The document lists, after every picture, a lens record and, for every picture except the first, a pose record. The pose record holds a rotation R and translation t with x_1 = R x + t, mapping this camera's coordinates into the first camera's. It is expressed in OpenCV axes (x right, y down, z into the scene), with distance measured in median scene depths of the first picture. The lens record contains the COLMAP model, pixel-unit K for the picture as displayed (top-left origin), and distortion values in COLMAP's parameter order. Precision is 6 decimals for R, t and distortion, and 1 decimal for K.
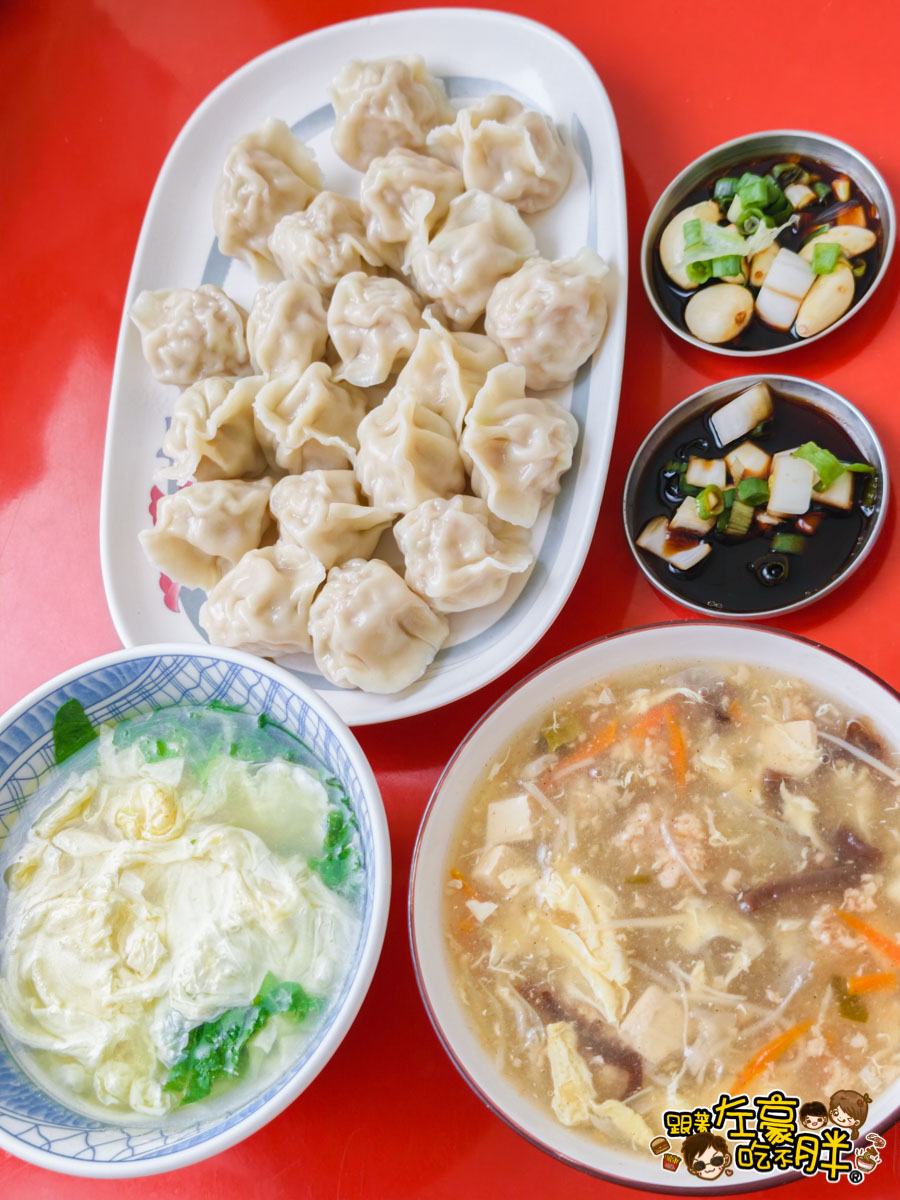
lens RADIAL K [[1788.3, 0, 443.1], [0, 1788.3, 600.3], [0, 0, 1]] dist [0.081057, 0.000000]
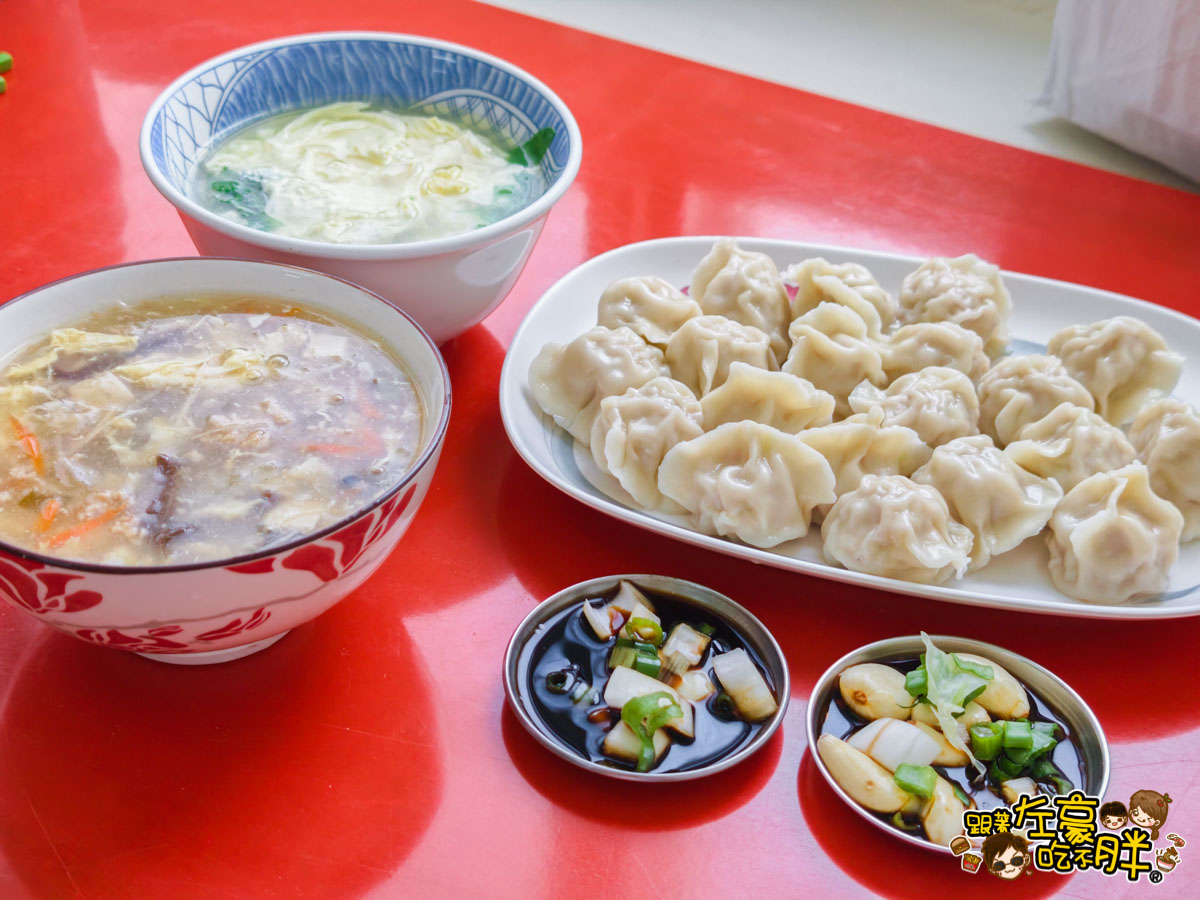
lens RADIAL K [[1788.3, 0, 588.7], [0, 1788.3, 448.9], [0, 0, 1]] dist [0.081057, 0.000000]
pose [[-0.175834, 0.817262, -0.548786, 0.630645], [-0.910392, 0.077092, 0.406501, -0.444561], [0.374525, 0.571087, 0.730473, 0.266853]]
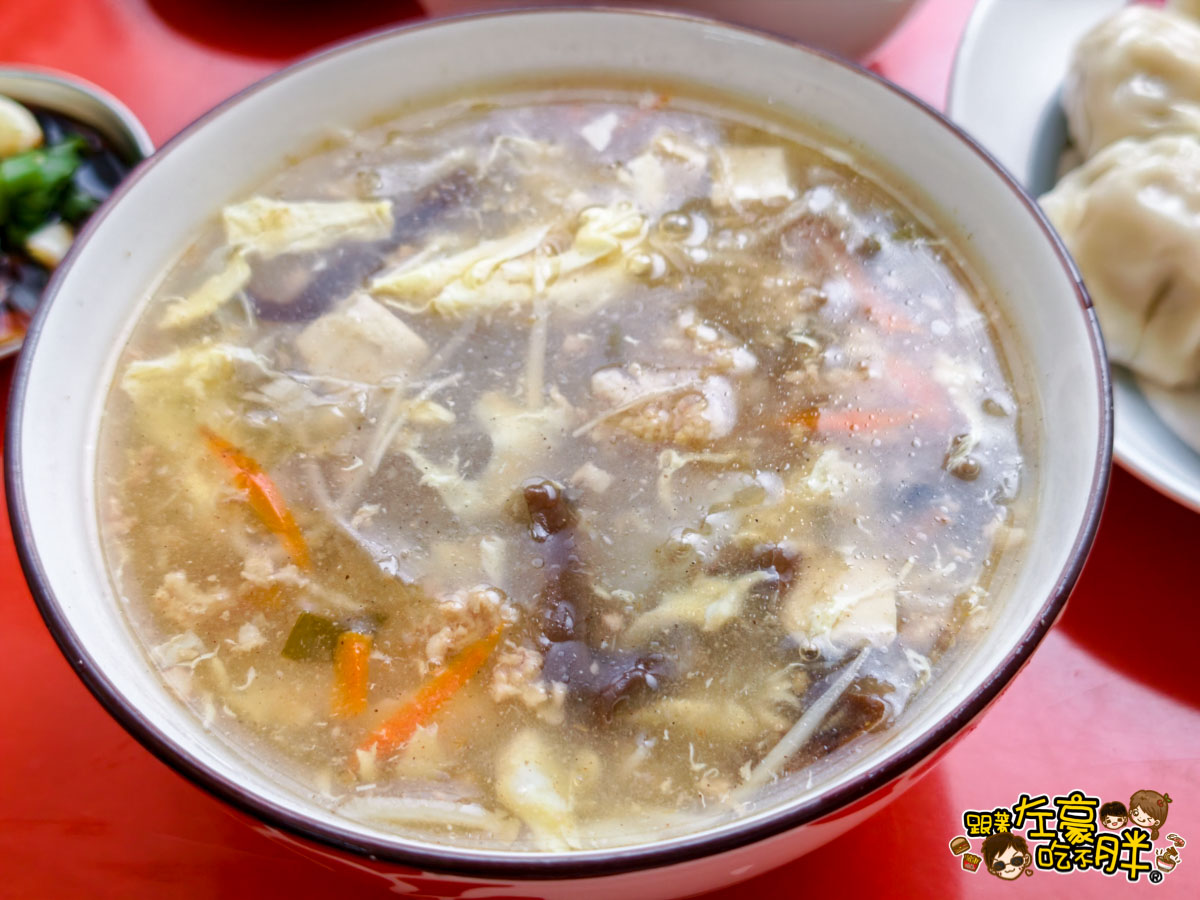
lens RADIAL K [[1788.3, 0, 604.8], [0, 1788.3, 454.5], [0, 0, 1]] dist [0.081057, 0.000000]
pose [[-0.061155, 0.947058, -0.315183, 0.286838], [-0.914828, 0.073106, 0.397171, -0.053012], [0.399186, 0.312627, 0.861925, 0.482713]]
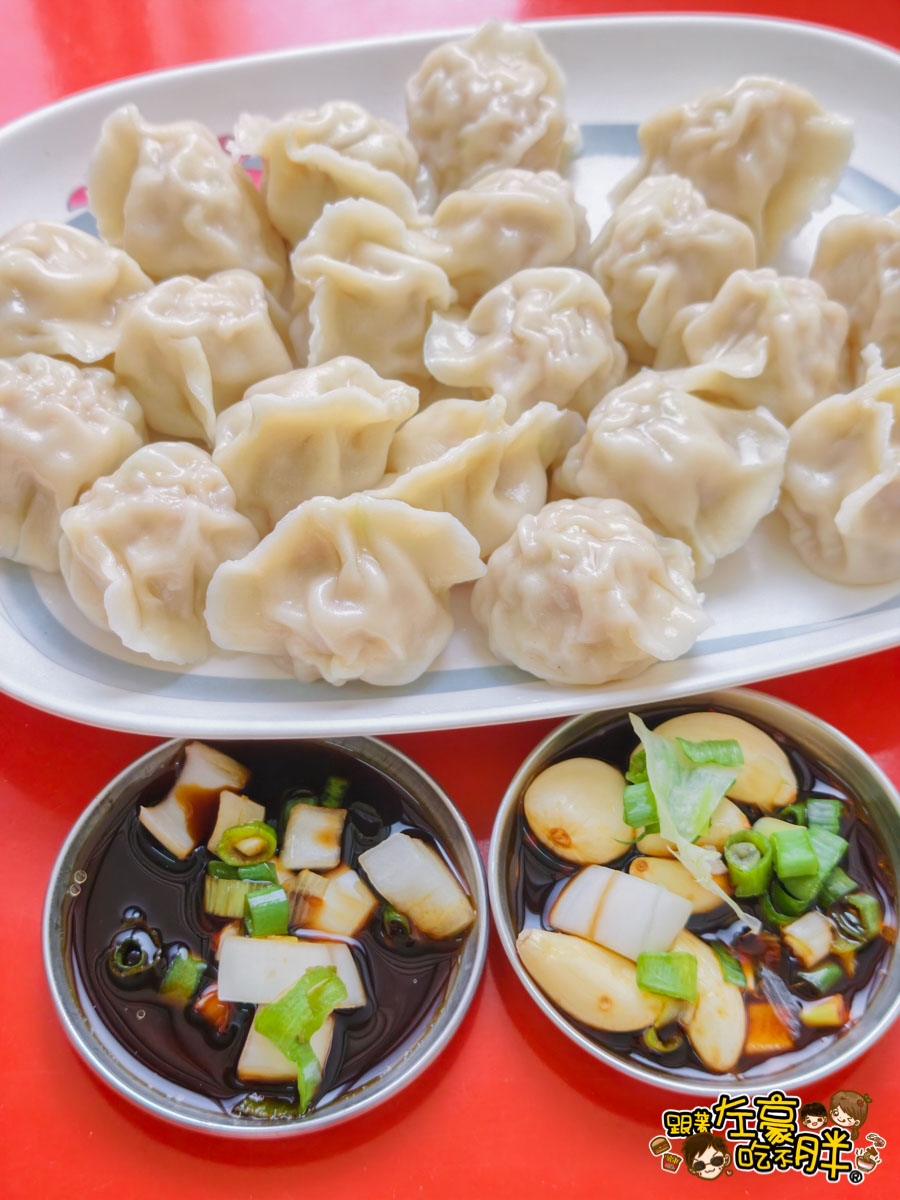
lens RADIAL K [[1788.3, 0, 458.1], [0, 1788.3, 589.8], [0, 0, 1]] dist [0.081057, 0.000000]
pose [[0.234876, 0.952435, -0.194168, 0.184322], [-0.940503, 0.273137, 0.202112, -0.269312], [0.245533, 0.135144, 0.959922, 0.462437]]
